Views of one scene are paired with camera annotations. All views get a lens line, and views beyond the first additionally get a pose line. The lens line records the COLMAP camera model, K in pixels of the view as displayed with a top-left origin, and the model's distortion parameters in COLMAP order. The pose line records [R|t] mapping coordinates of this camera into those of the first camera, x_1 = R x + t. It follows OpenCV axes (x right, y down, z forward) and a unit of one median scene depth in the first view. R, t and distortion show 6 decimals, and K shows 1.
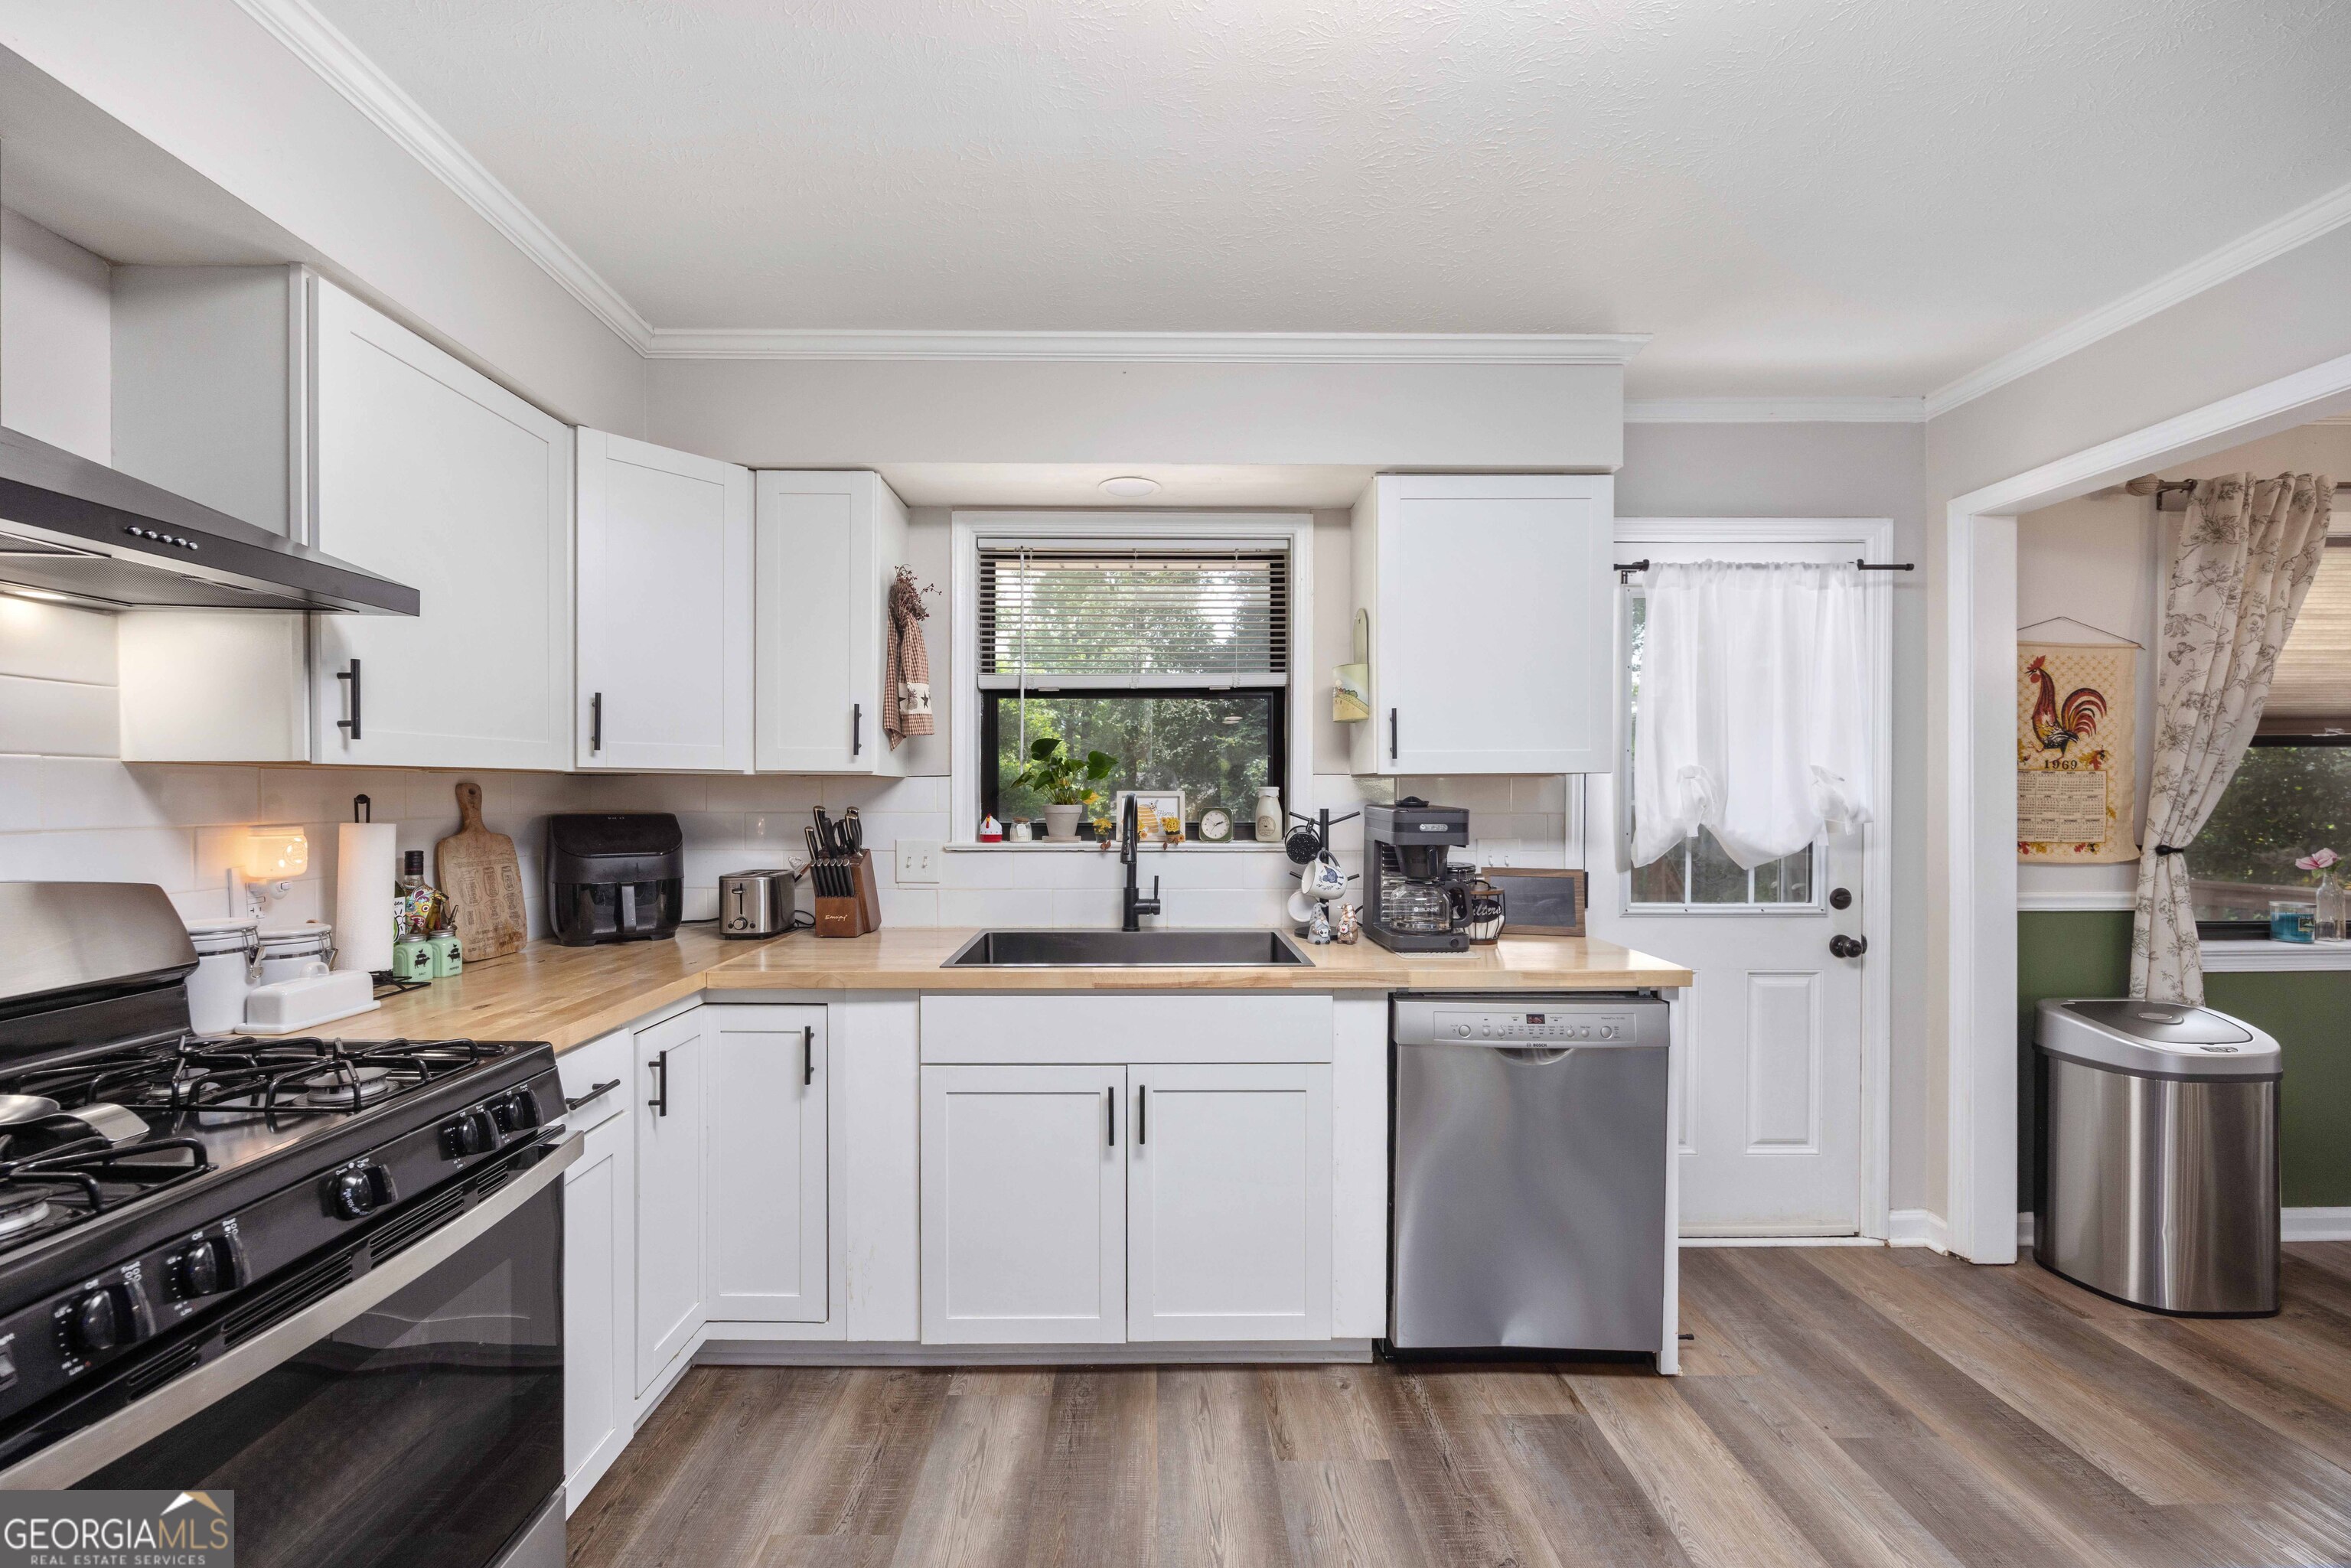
lens RADIAL K [[928.8, 0, 1159.6], [0, 928.8, 797.4], [0, 0, 1]] dist [-0.001845, 0.000035]
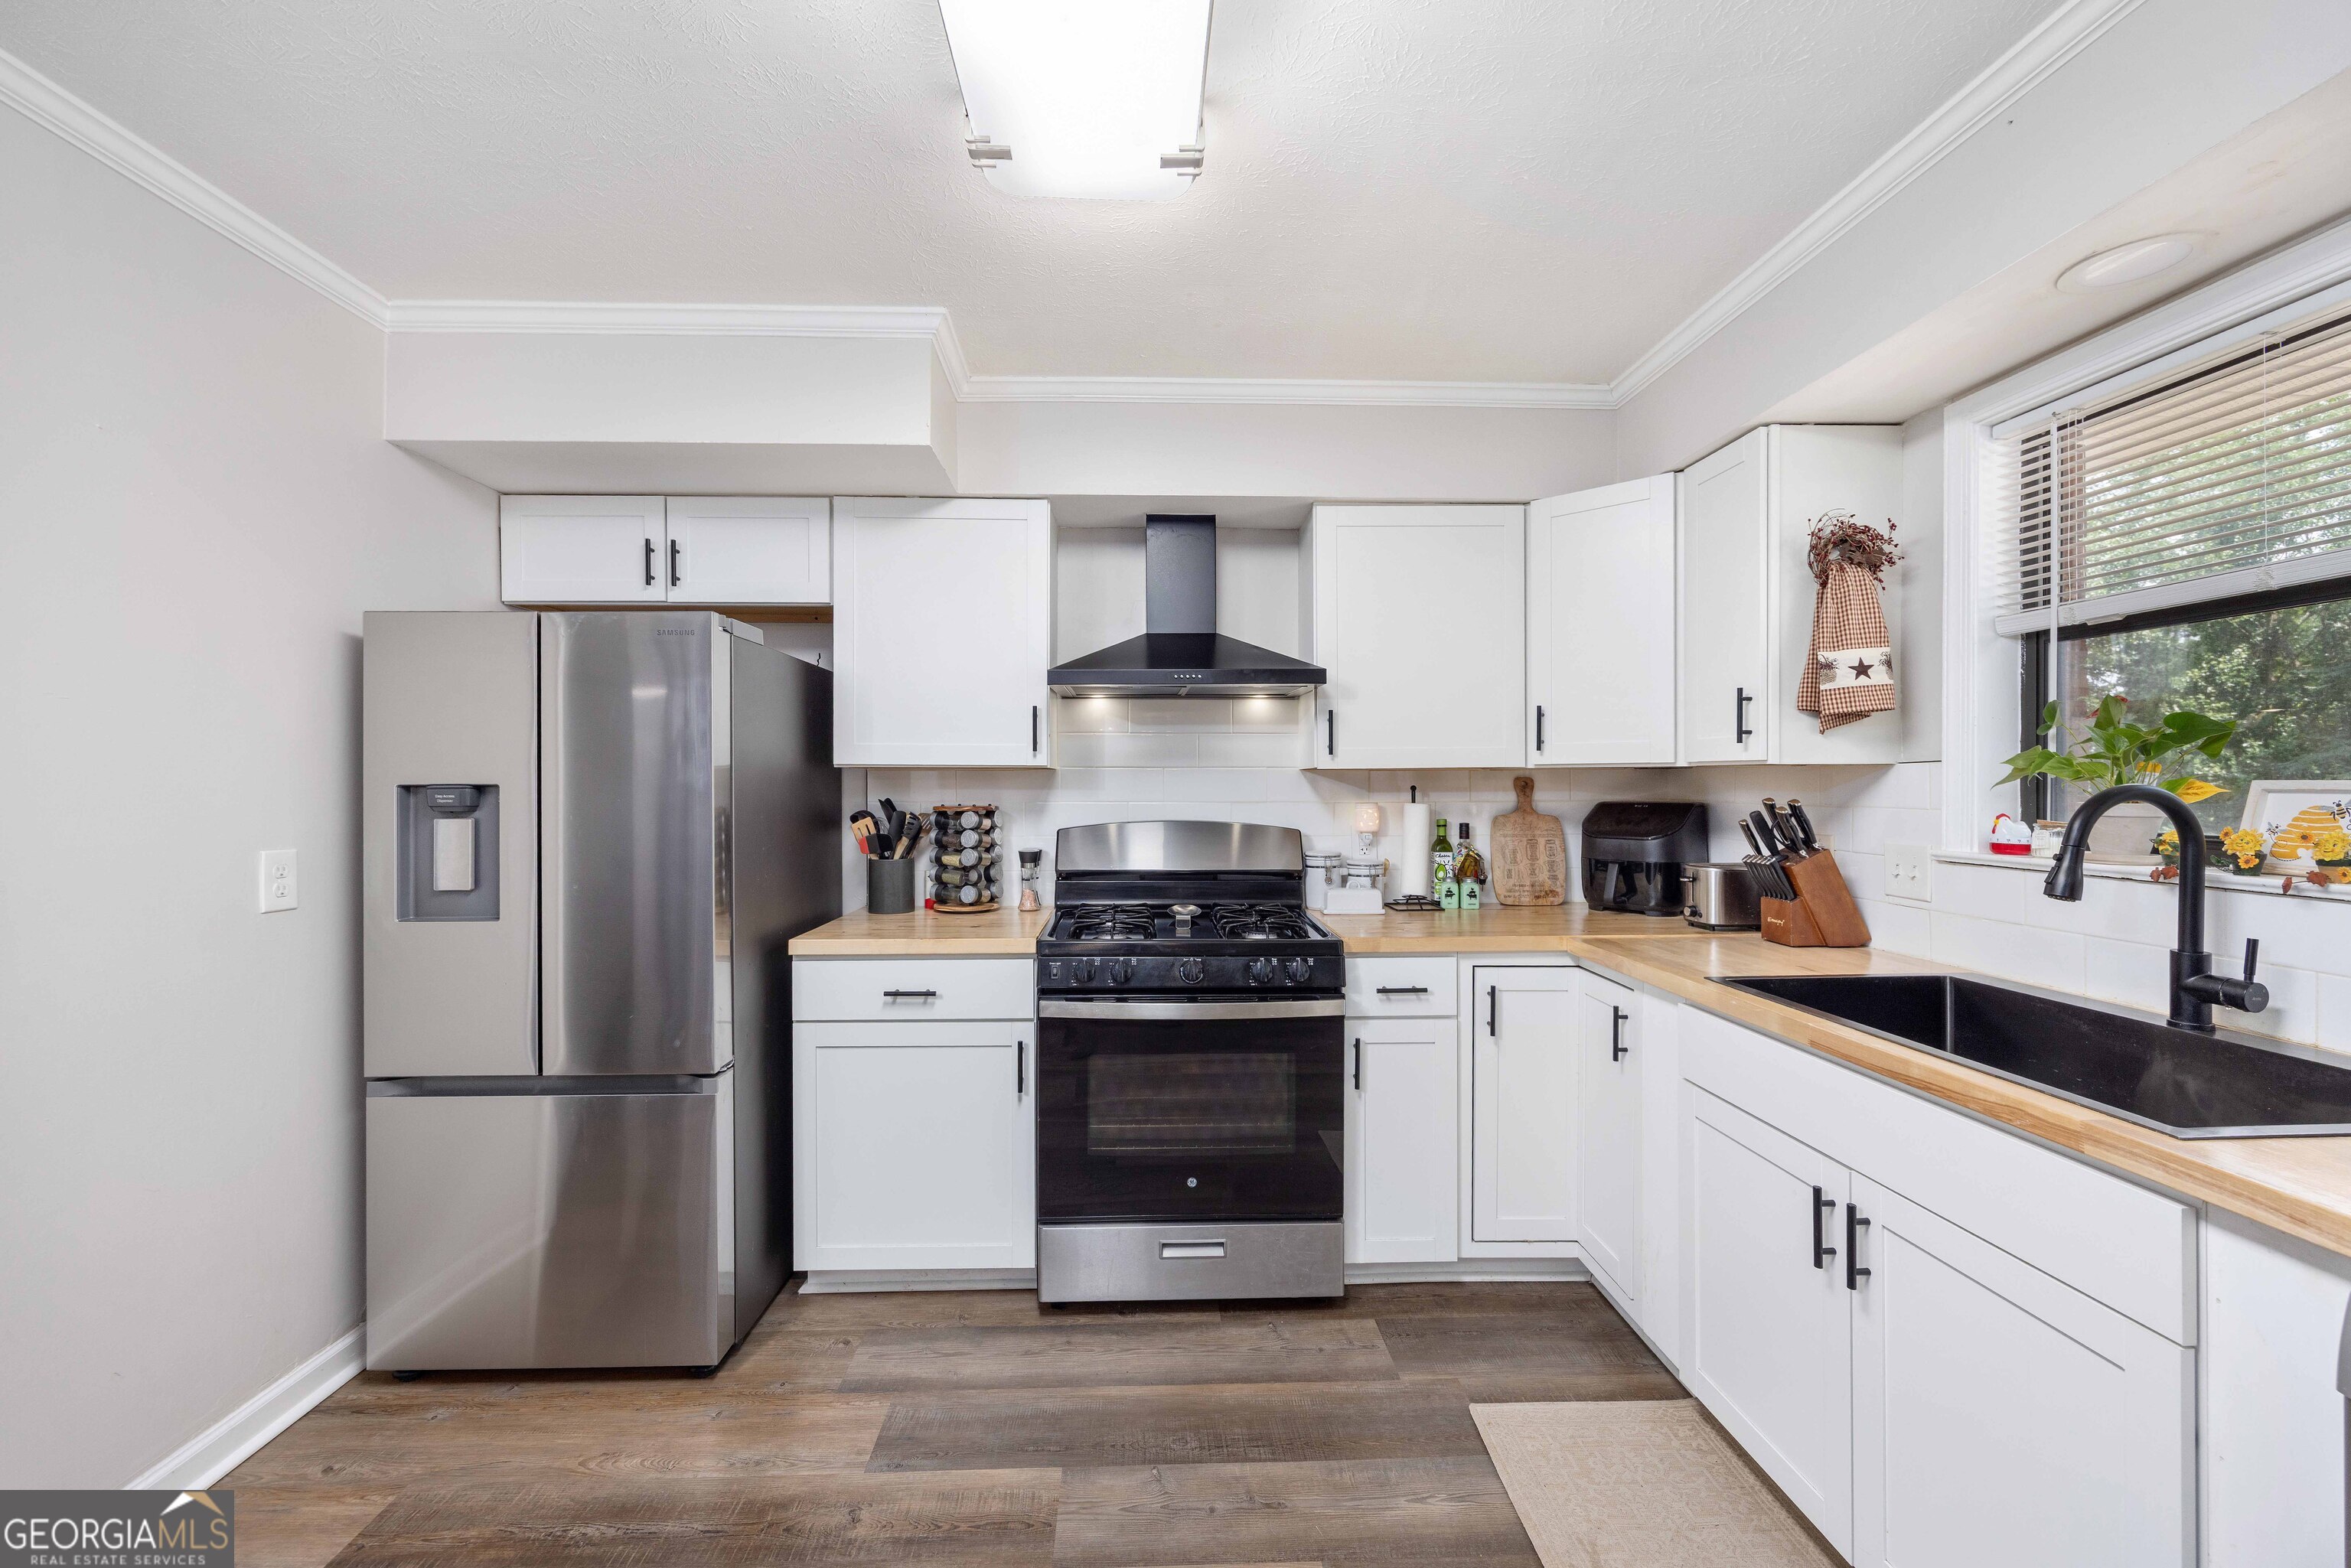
lens RADIAL K [[922.3, 0, 1163.8], [0, 922.3, 783.5], [0, 0, 1]] dist [-0.000991, 0.000249]
pose [[0.017530, -0.001159, -0.999846, 0.632761], [-0.002833, 0.999995, -0.001209, -0.002977], [0.999842, 0.002854, 0.017527, 0.450023]]
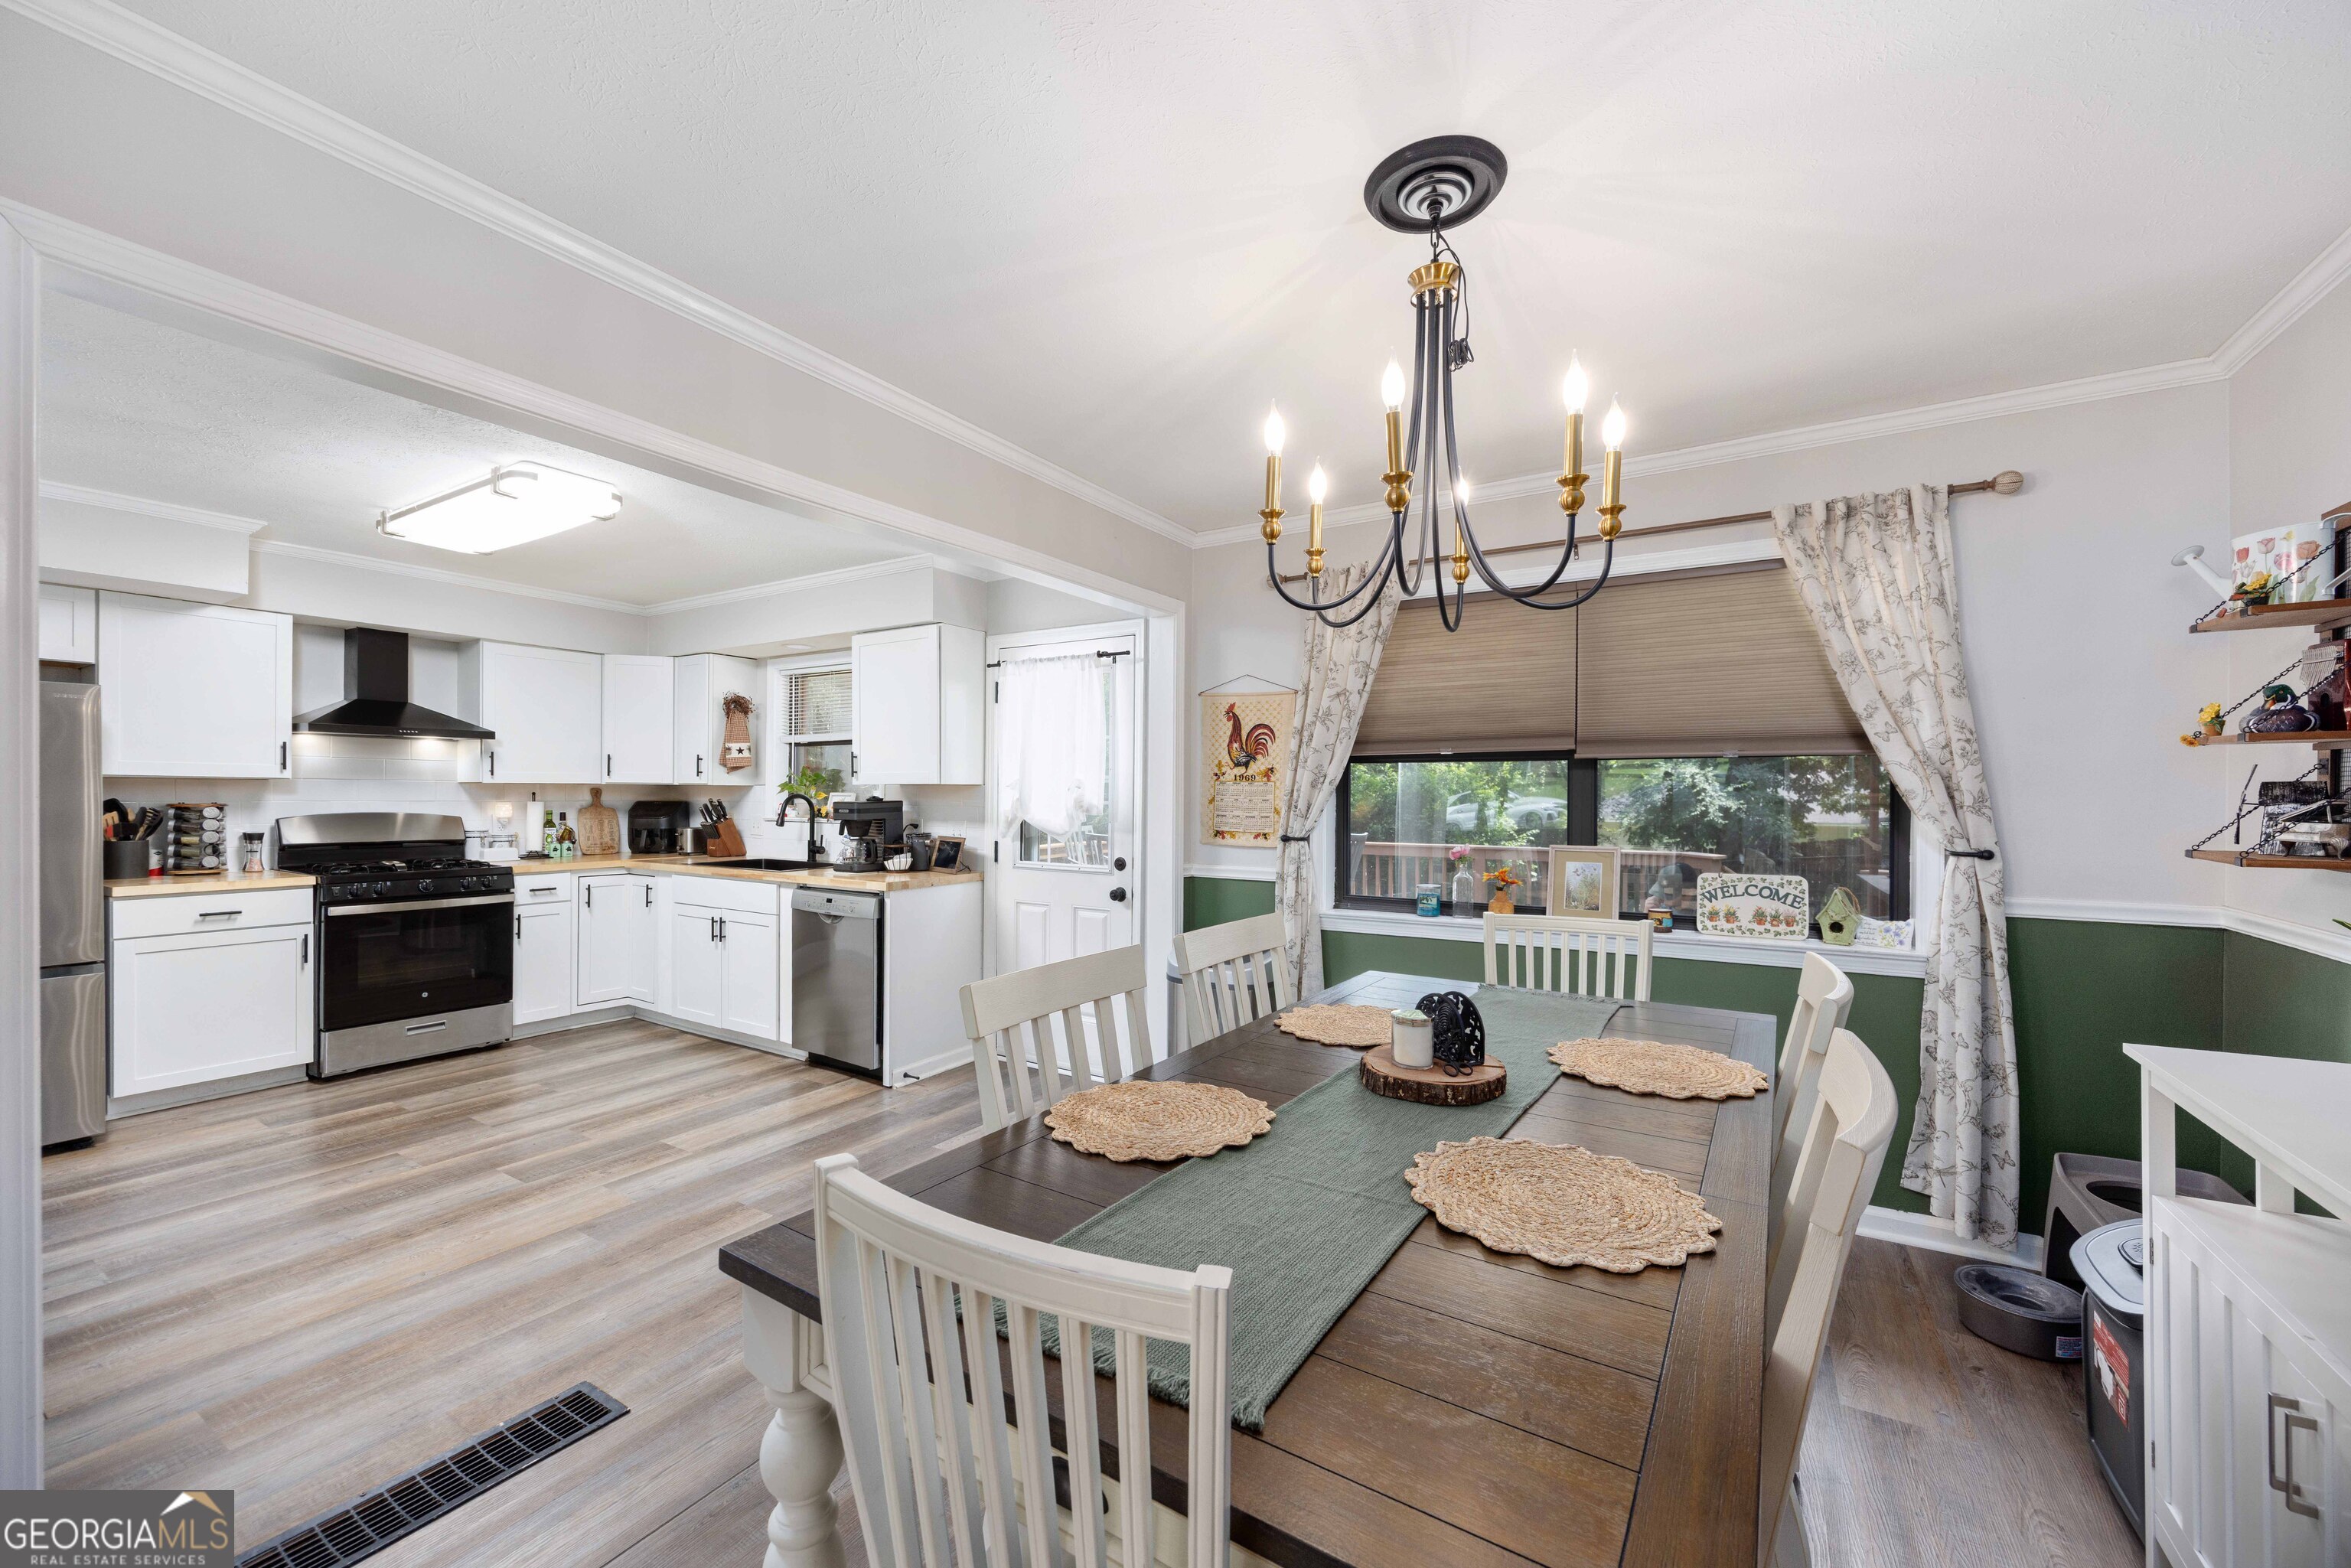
lens RADIAL K [[928.8, 0, 1159.6], [0, 928.8, 797.4], [0, 0, 1]] dist [-0.001845, 0.000035]
pose [[0.838407, 0.008185, -0.544983, 2.092120], [-0.009633, 0.999954, 0.000199, -0.005014], [0.544959, 0.005083, 0.838447, -0.351278]]
